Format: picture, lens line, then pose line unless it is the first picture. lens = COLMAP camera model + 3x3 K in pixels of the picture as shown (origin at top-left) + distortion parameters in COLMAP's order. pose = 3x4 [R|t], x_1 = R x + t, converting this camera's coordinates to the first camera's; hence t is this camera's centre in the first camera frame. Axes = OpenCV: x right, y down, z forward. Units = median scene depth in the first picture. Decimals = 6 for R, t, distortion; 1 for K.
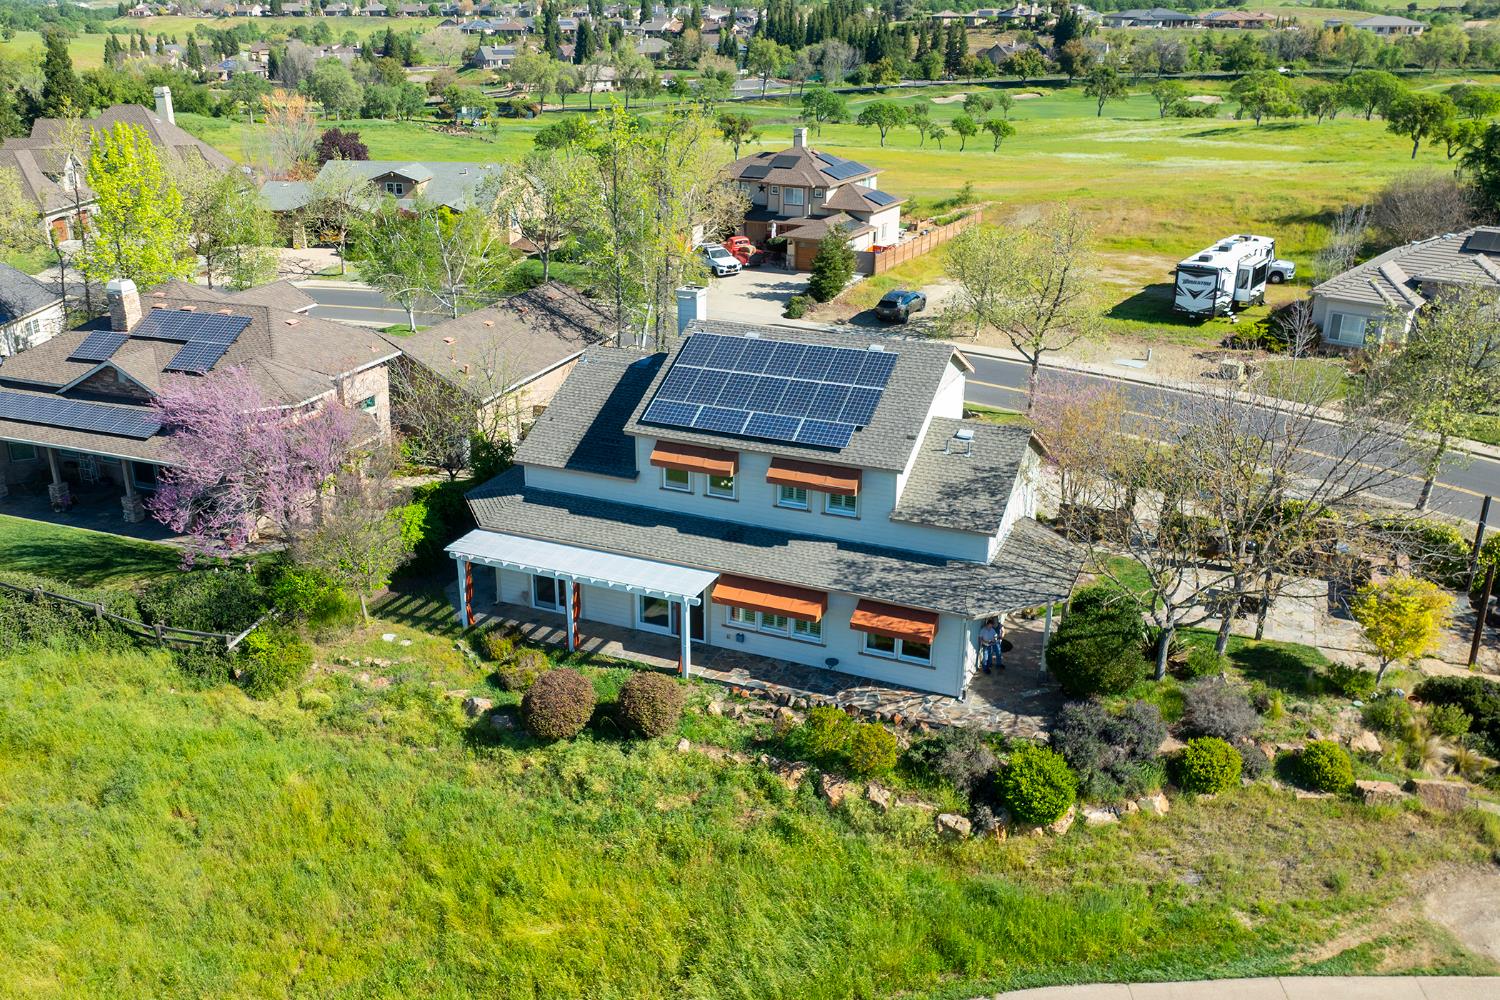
lens RADIAL K [[1218.9, 0, 750.0], [0, 1218.9, 500.0], [0, 0, 1]] dist [-0.011002, -0.013294]
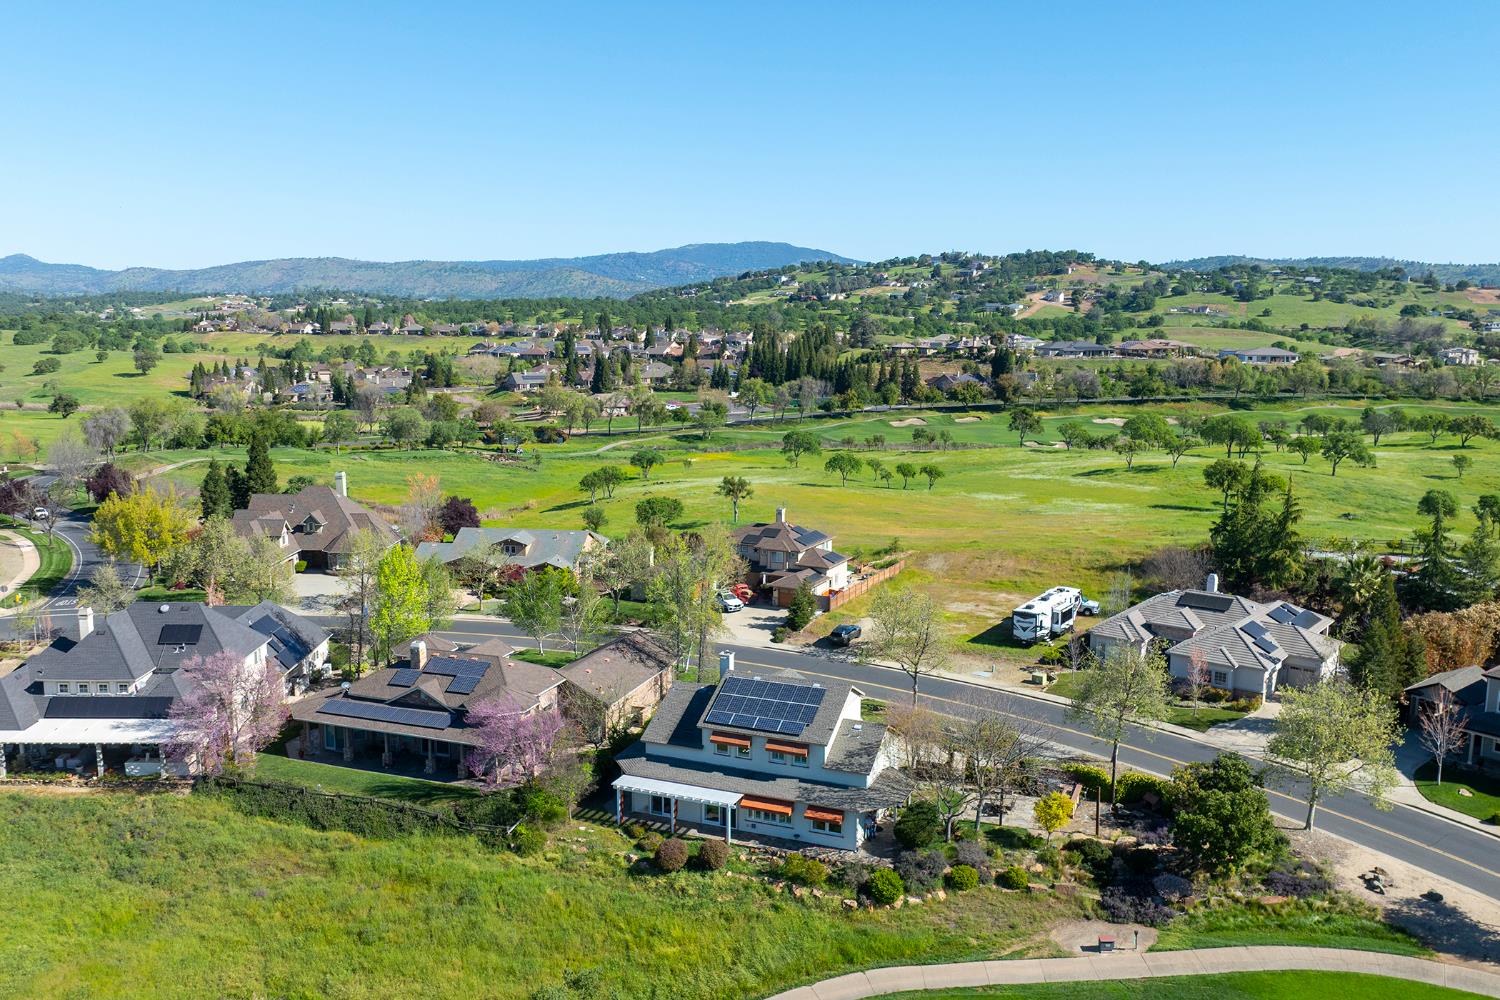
lens RADIAL K [[1218.9, 0, 750.0], [0, 1218.9, 500.0], [0, 0, 1]] dist [-0.011002, -0.013294]
pose [[0.999918, -0.003833, 0.012208, -0.035593], [0.006323, 0.977452, -0.211065, 0.006263], [-0.011124, 0.211125, 0.977396, -1.109772]]
